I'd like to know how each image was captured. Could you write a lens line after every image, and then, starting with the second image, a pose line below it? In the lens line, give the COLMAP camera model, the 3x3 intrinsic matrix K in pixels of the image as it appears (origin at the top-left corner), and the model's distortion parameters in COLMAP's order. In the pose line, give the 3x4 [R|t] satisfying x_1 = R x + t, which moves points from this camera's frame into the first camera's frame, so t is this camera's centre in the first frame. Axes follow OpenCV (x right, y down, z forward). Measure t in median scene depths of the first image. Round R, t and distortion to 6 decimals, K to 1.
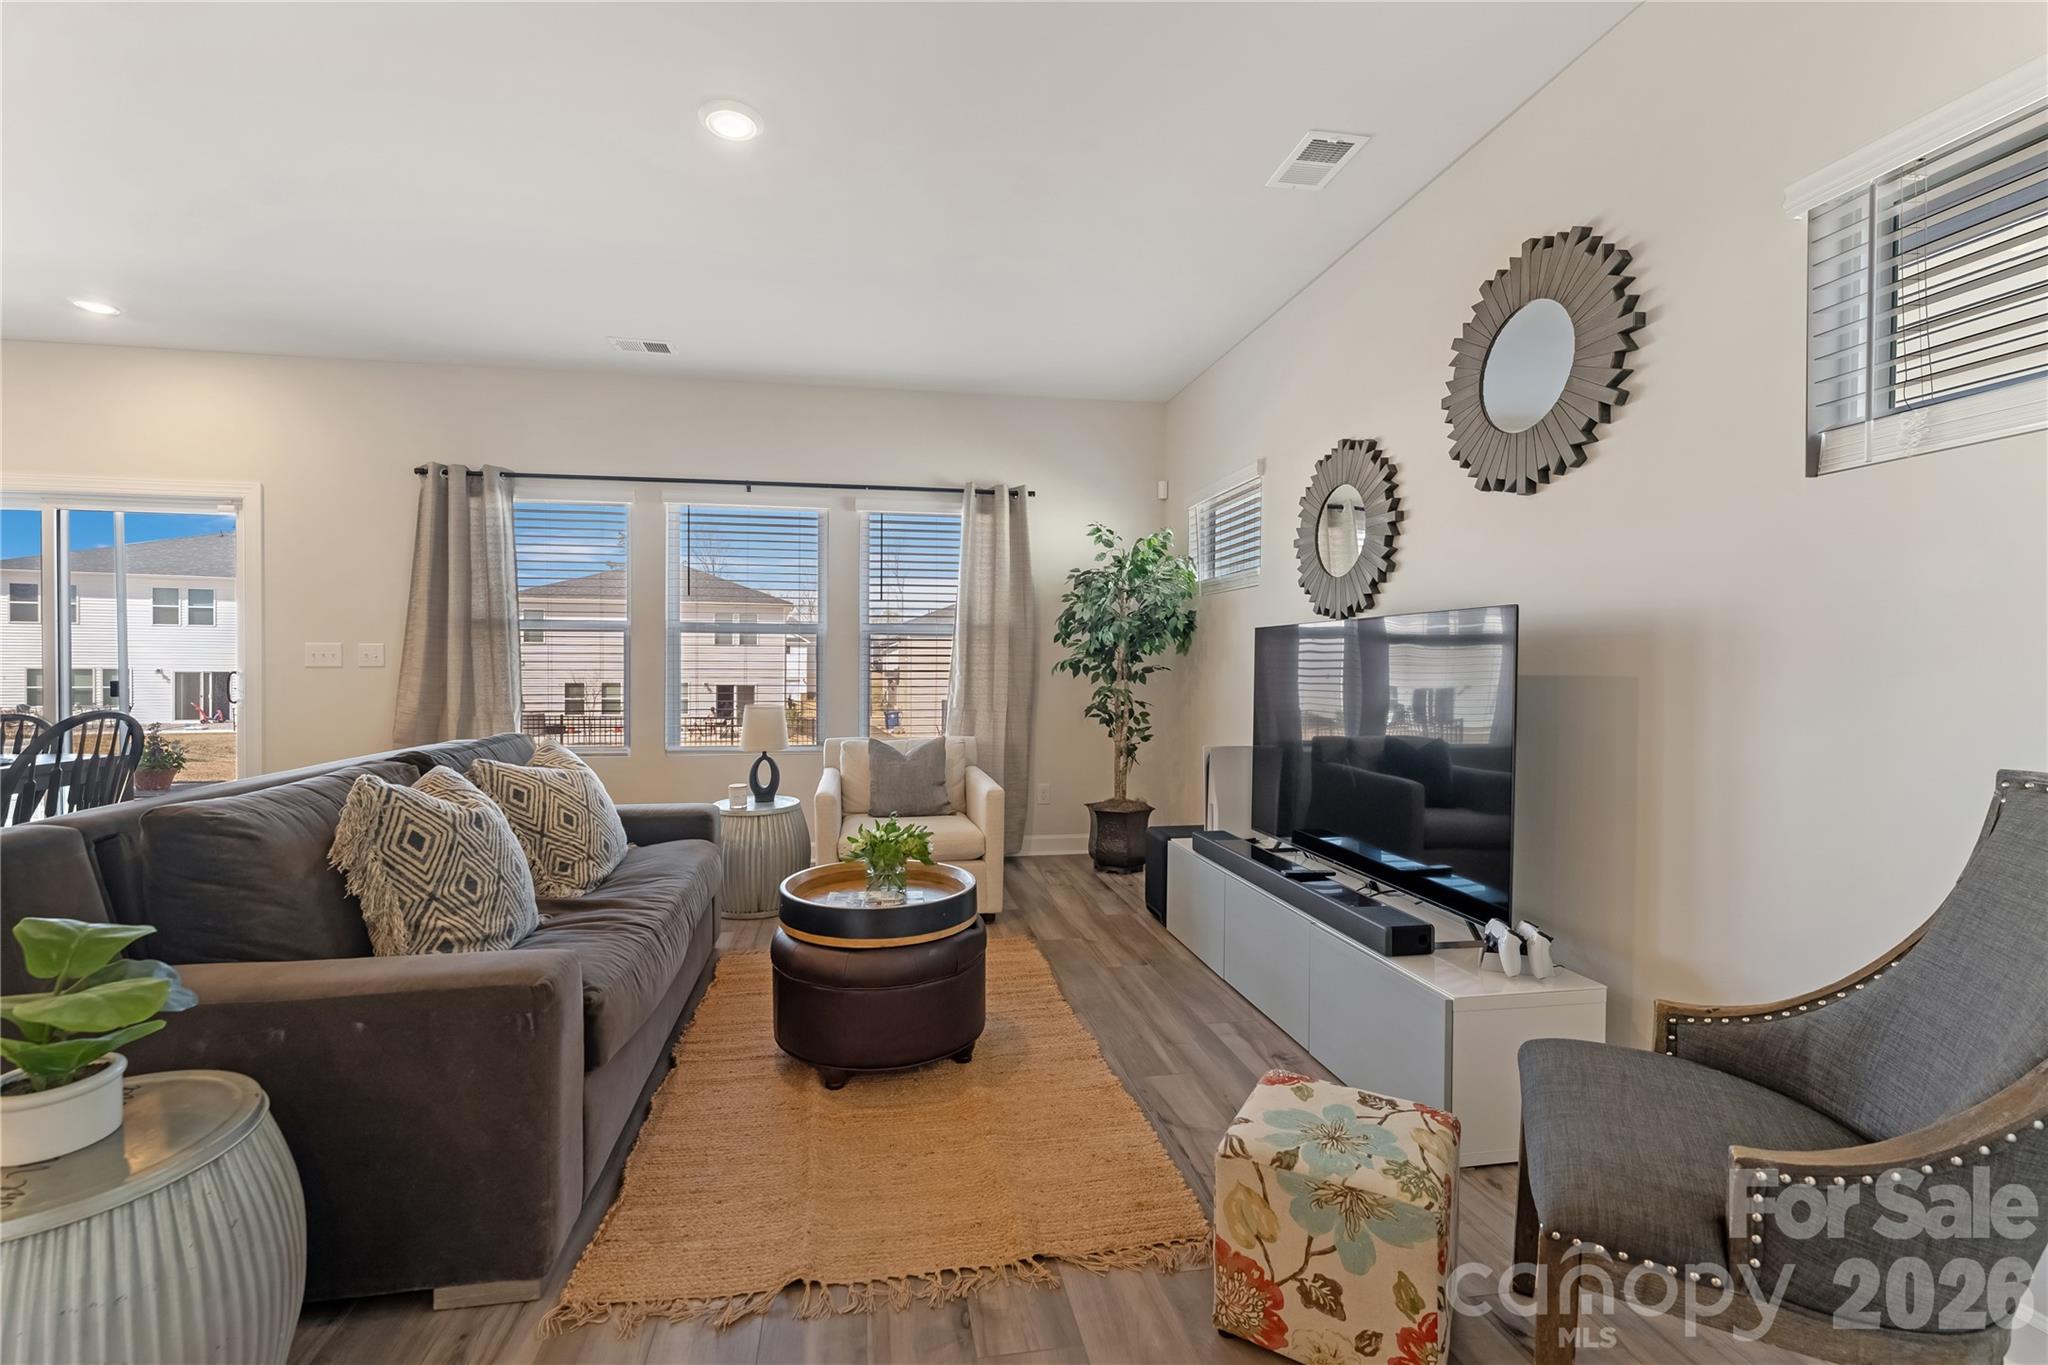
lens RADIAL K [[882.9, 0, 1003.8], [0, 882.9, 689.9], [0, 0, 1]] dist [0.001333, -0.000329]
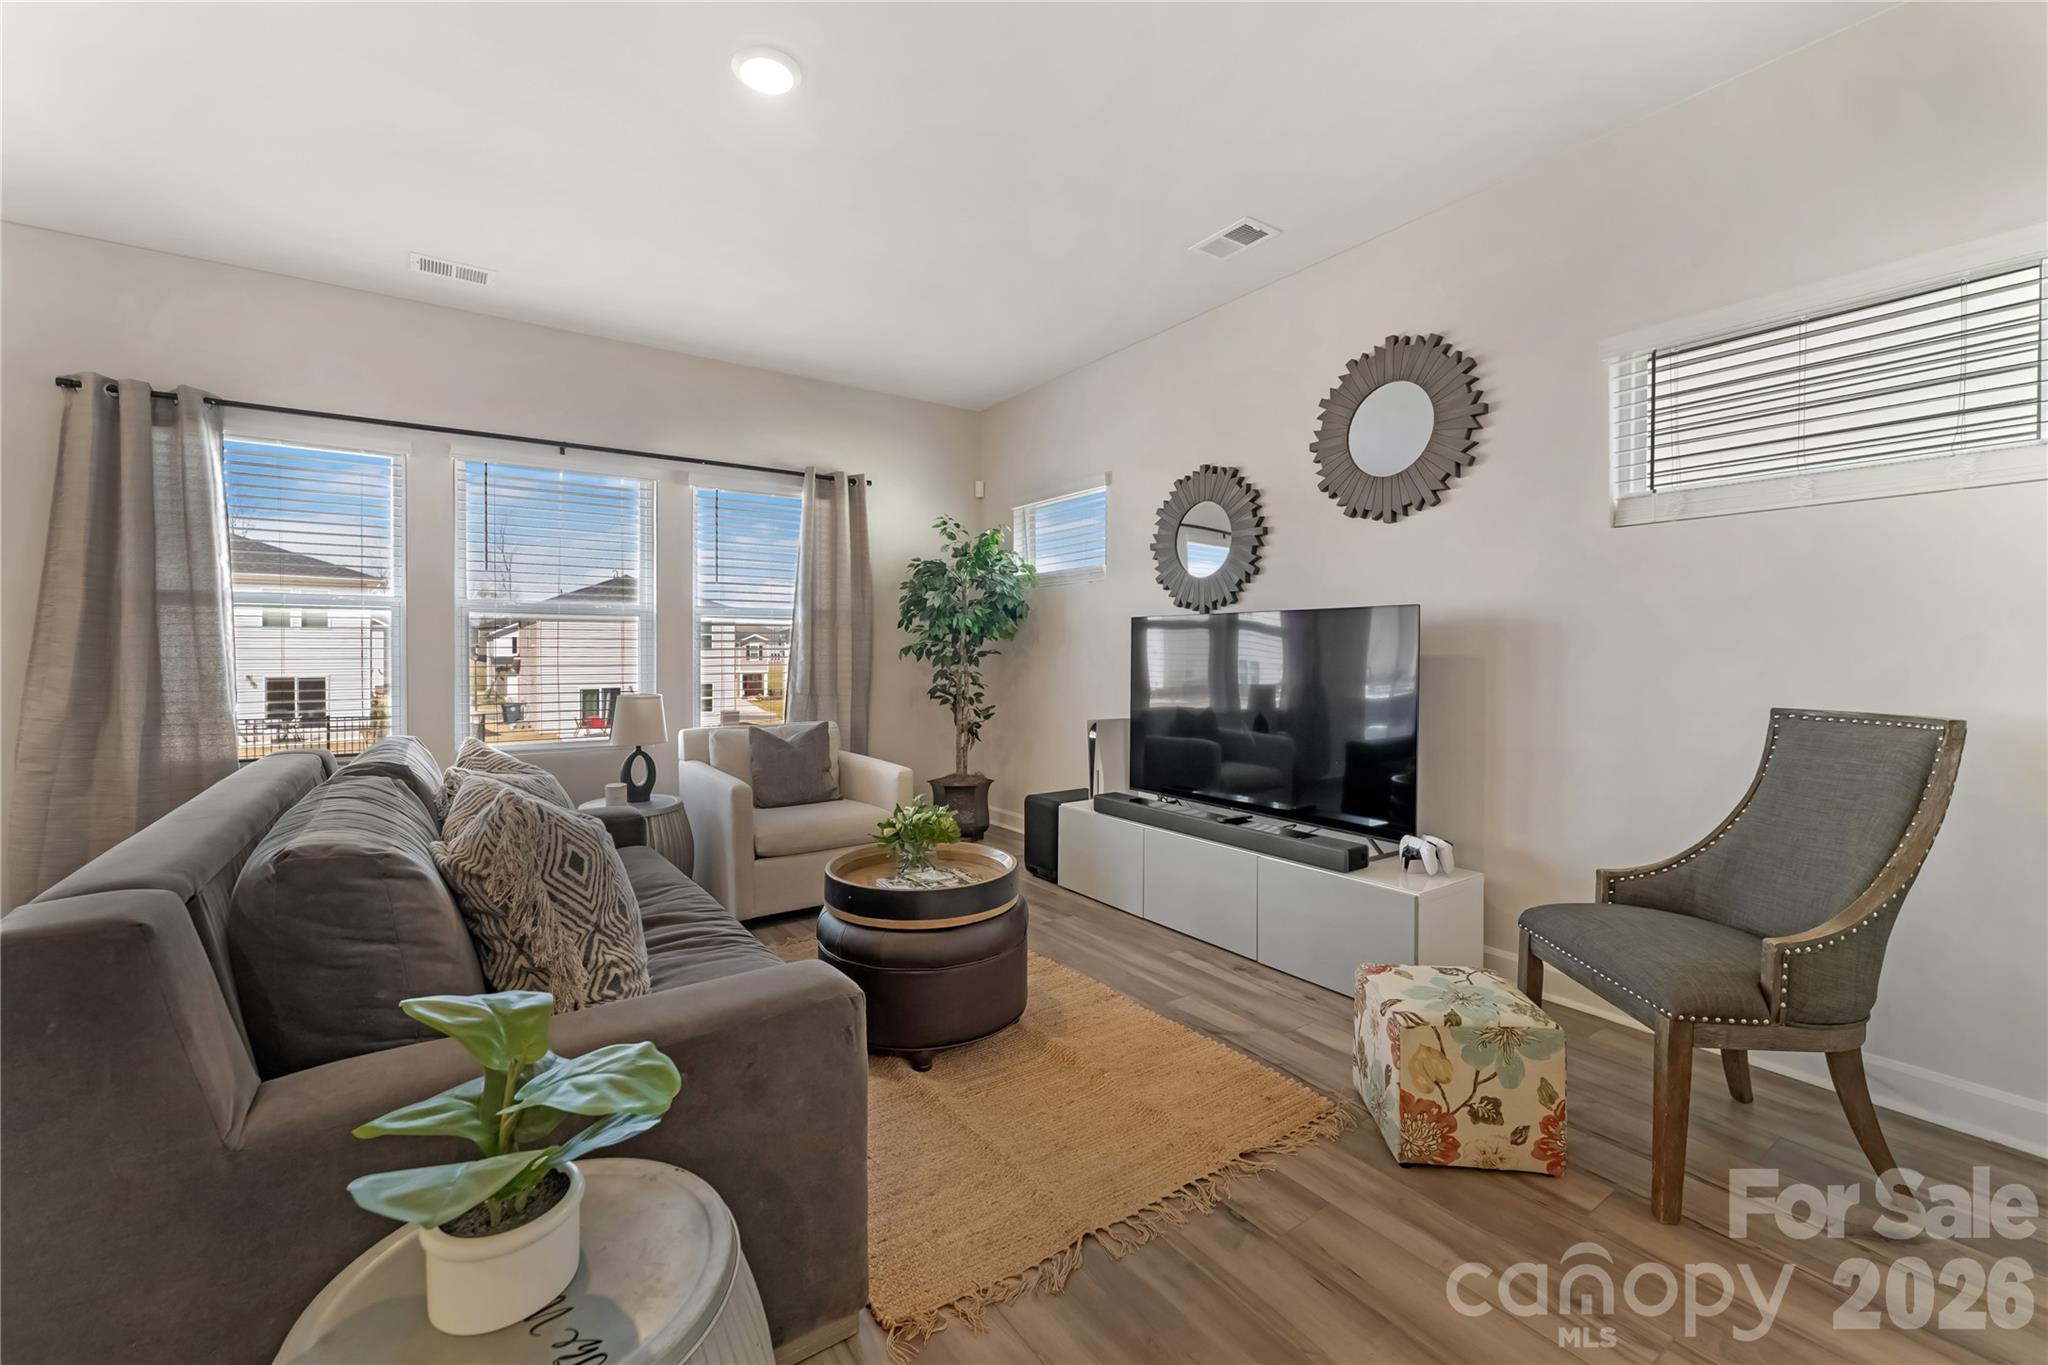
lens RADIAL K [[841.5, 0, 1031.8], [0, 841.5, 671.8], [0, 0, 1]] dist [0.000719, 0.000009]
pose [[0.900106, -0.014318, 0.435437, -0.401676], [0.015055, 0.999885, 0.001756, -0.002368], [-0.435412, 0.004975, 0.900218, 0.065096]]
